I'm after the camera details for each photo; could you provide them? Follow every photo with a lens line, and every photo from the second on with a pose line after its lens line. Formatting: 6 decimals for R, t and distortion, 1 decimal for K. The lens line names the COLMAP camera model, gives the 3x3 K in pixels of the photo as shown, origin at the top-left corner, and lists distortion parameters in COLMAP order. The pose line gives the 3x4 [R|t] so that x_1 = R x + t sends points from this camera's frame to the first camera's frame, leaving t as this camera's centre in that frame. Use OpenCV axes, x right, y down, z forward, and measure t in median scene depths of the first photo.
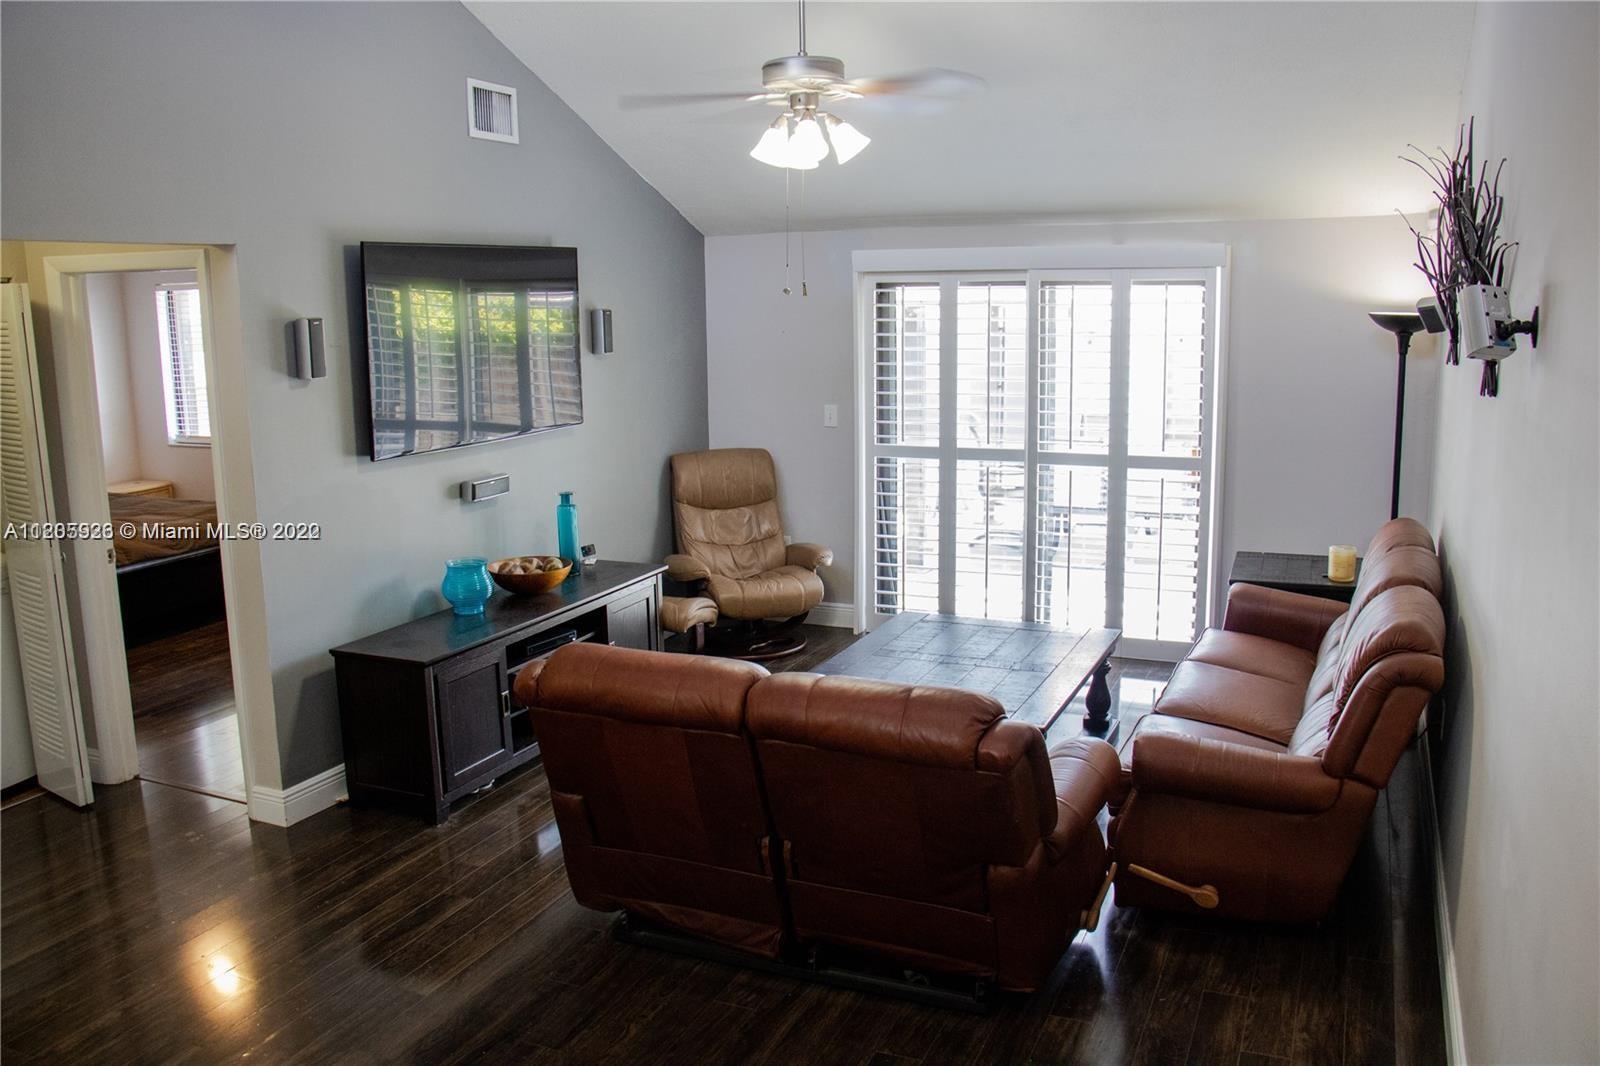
lens RADIAL K [[1309.5, 0, 803.0], [0, 1309.5, 524.2], [0, 0, 1]] dist [-0.185105, 0.159092]
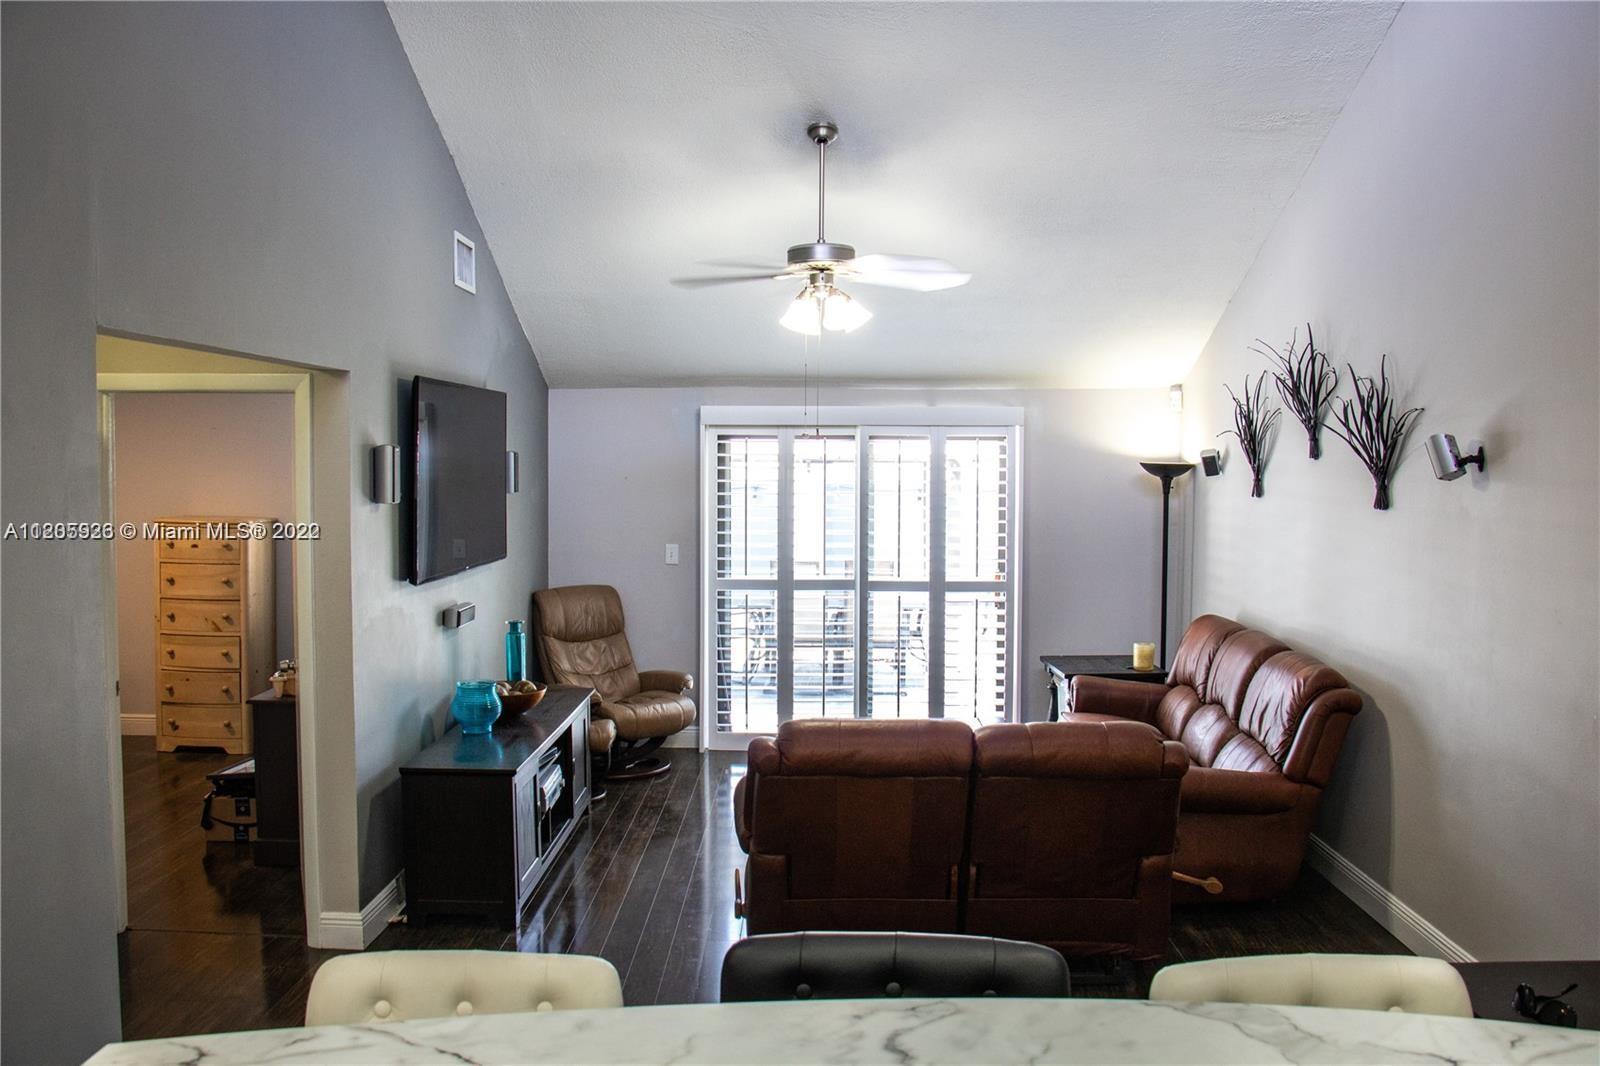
lens RADIAL K [[1309.5, 0, 803.0], [0, 1309.5, 524.2], [0, 0, 1]] dist [-0.185105, 0.159092]
pose [[0.921102, 0.000667, 0.389321, -0.346020], [0.048770, 0.991924, -0.117084, 0.029996], [-0.386255, 0.126833, 0.913630, -0.058667]]
